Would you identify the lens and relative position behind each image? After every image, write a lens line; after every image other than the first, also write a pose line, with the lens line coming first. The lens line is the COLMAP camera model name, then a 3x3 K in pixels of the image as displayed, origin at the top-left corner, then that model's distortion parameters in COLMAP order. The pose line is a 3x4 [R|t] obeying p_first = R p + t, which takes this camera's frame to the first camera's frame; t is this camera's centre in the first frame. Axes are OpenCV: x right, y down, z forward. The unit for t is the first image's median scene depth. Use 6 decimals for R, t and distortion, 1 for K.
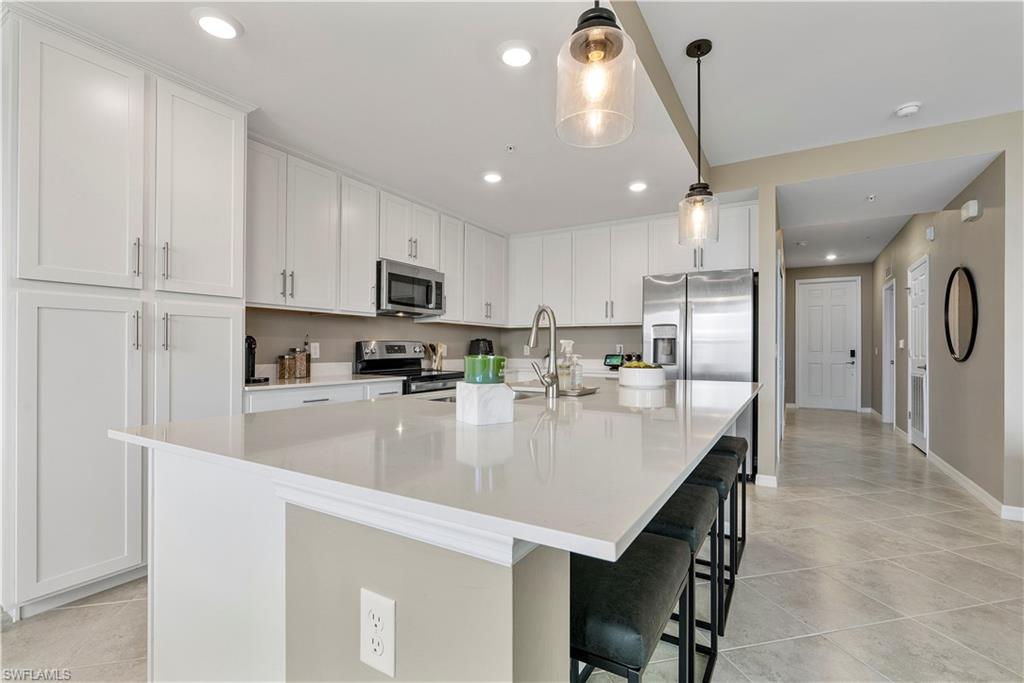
lens RADIAL K [[467.4, 0, 515.6], [0, 467.4, 347.0], [0, 0, 1]] dist [-0.005520, 0.000997]
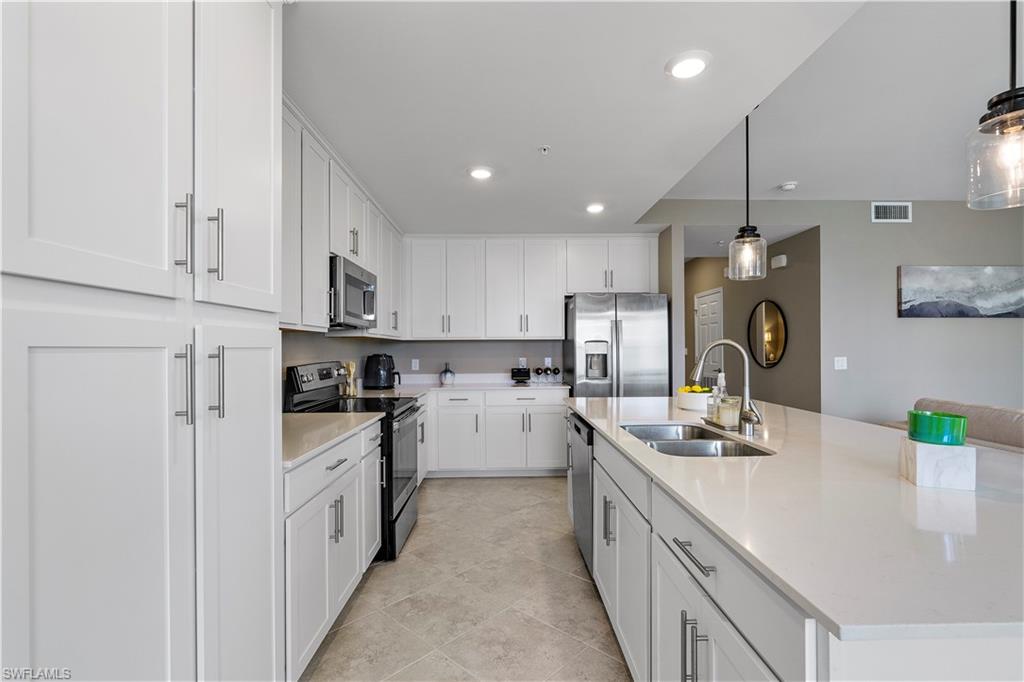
lens RADIAL K [[467.4, 0, 518.7], [0, 467.4, 343.3], [0, 0, 1]] dist [-0.005520, 0.000997]
pose [[0.843141, -0.002584, 0.537686, -0.401540], [0.006977, 0.999957, -0.006135, -0.037782], [-0.537647, 0.008924, 0.843123, 0.209414]]
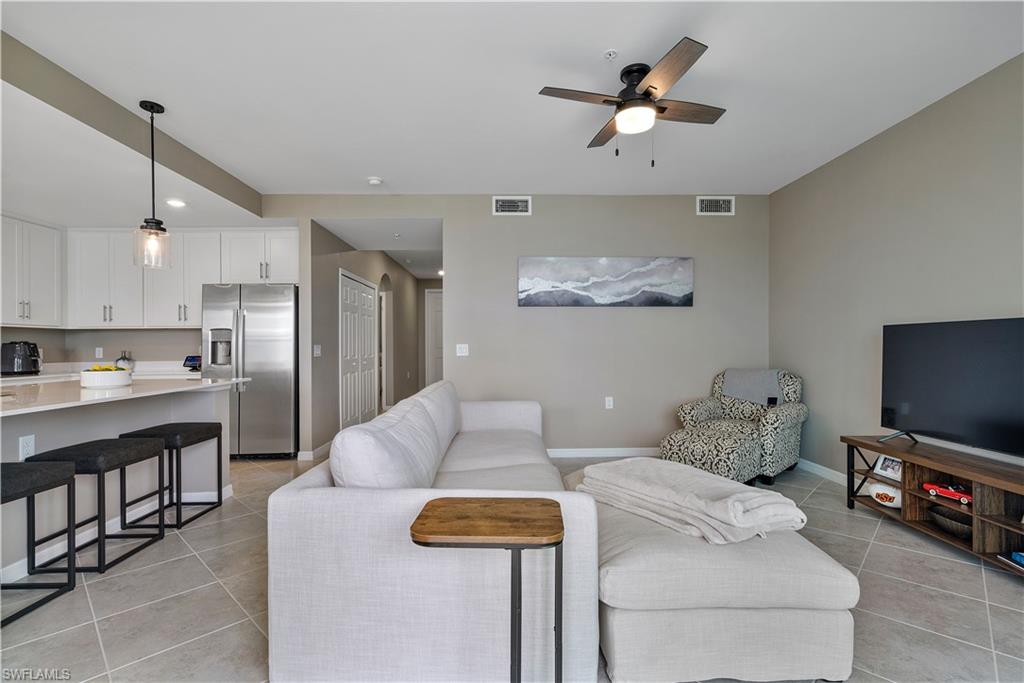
lens RADIAL K [[467.4, 0, 512.4], [0, 467.4, 346.0], [0, 0, 1]] dist [-0.005520, 0.000997]
pose [[0.845418, -0.012147, 0.533967, 0.316389], [0.008116, 0.999918, 0.009898, -0.012820], [-0.534044, -0.004035, 0.845447, -0.317870]]
